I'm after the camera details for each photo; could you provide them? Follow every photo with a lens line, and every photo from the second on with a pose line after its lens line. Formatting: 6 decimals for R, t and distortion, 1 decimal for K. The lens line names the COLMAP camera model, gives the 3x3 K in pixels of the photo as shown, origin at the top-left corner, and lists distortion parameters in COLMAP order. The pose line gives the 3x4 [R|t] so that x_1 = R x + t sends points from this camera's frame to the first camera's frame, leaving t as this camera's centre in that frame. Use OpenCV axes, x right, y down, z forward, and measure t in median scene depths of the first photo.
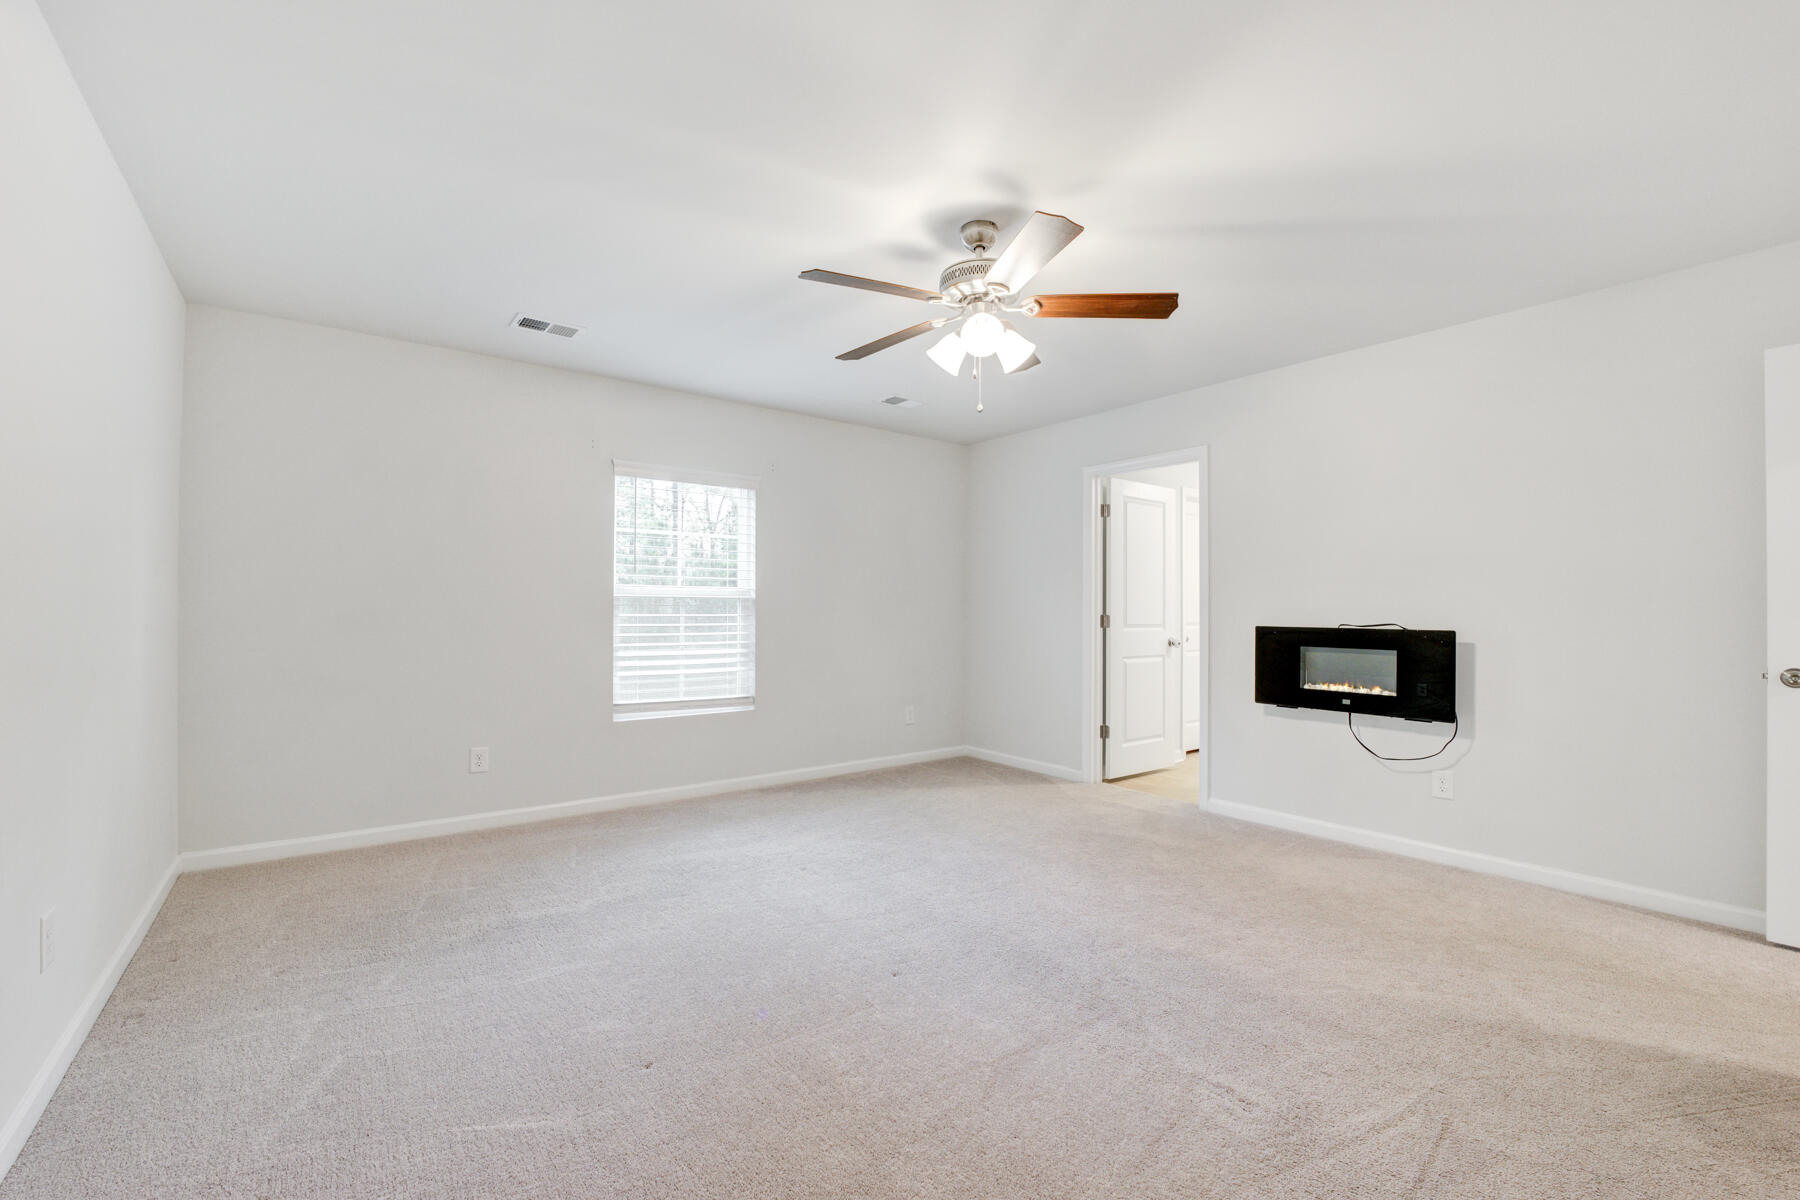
lens RADIAL K [[741.4, 0, 905.6], [0, 741.4, 605.5], [0, 0, 1]] dist [-0.000463, -0.000050]
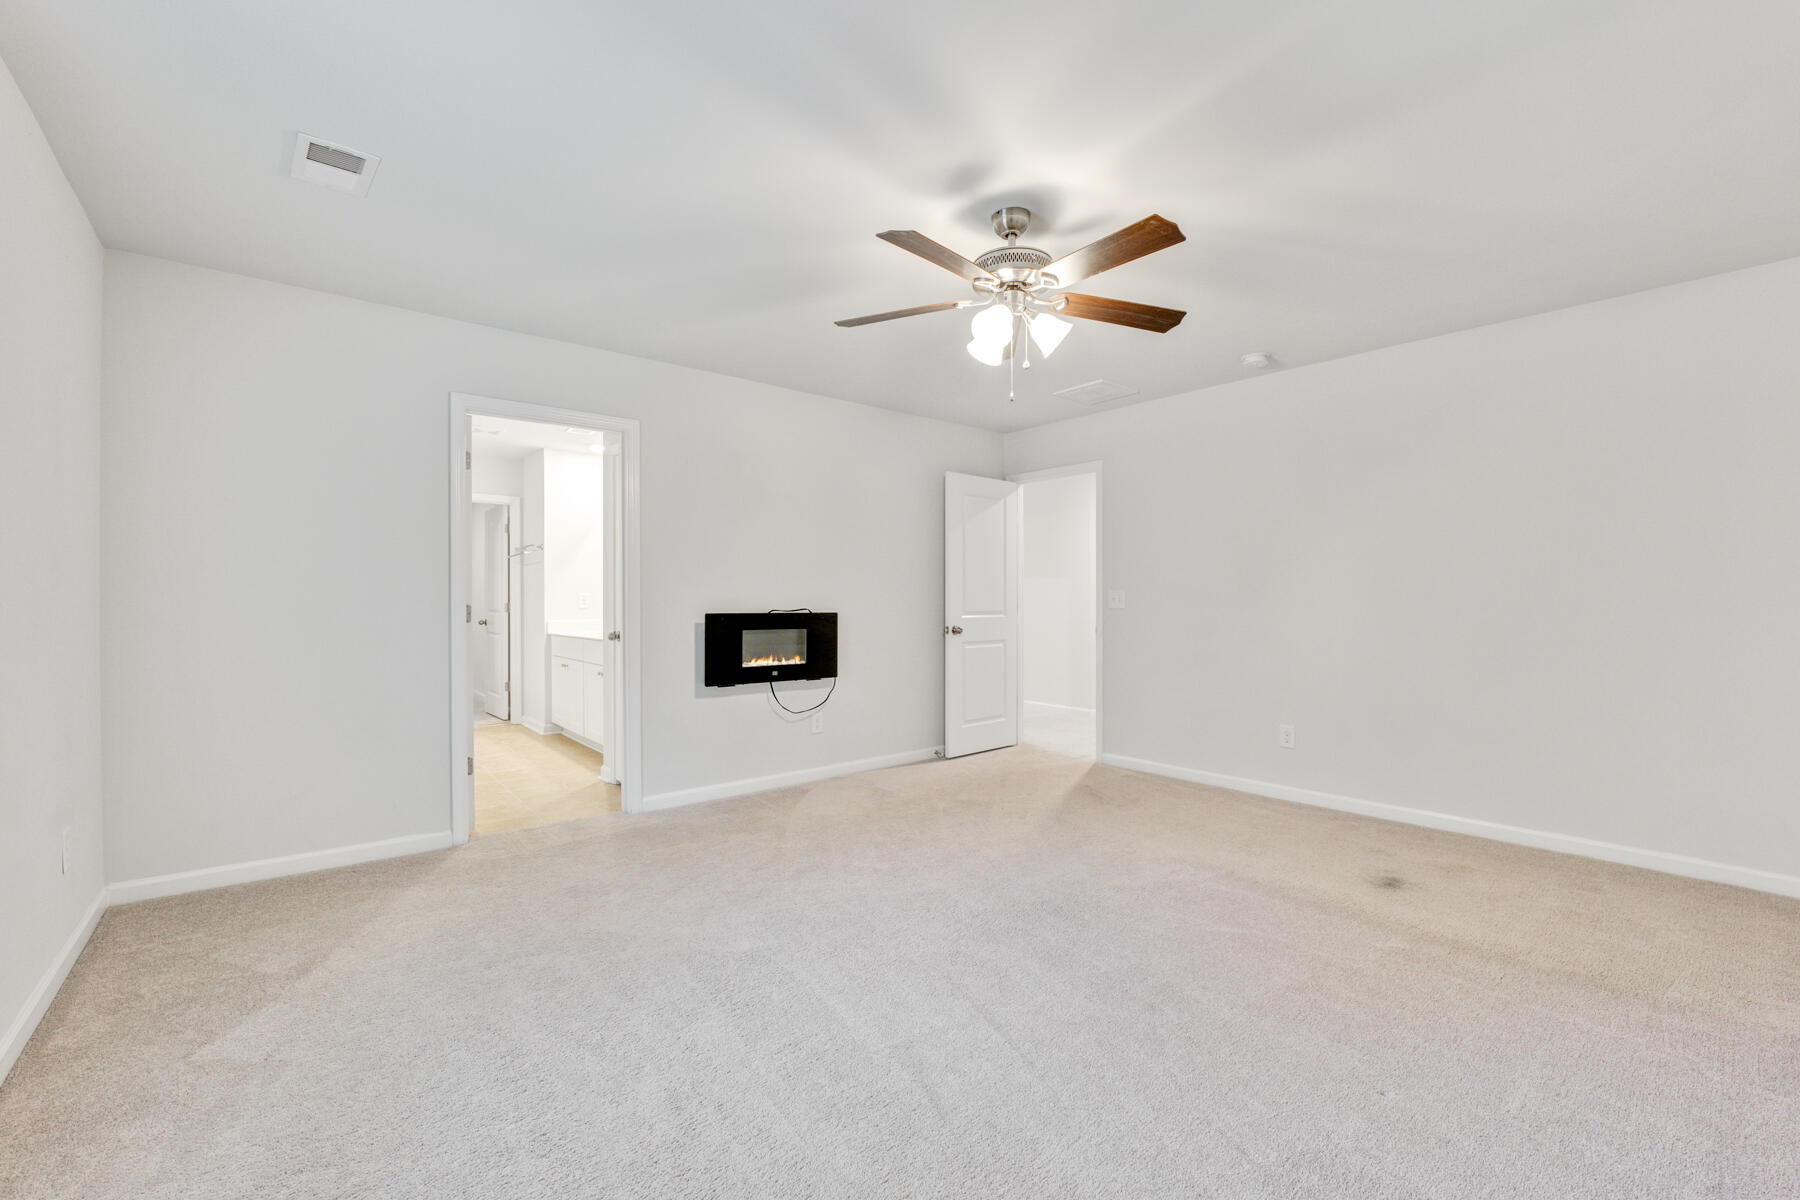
lens RADIAL K [[741.4, 0, 905.6], [0, 741.4, 605.5], [0, 0, 1]] dist [-0.000463, -0.000050]
pose [[-0.030028, -0.010376, 0.999495, -0.542197], [-0.006081, 0.999930, 0.010198, 0.004152], [-0.999531, -0.005772, -0.030089, 0.707422]]
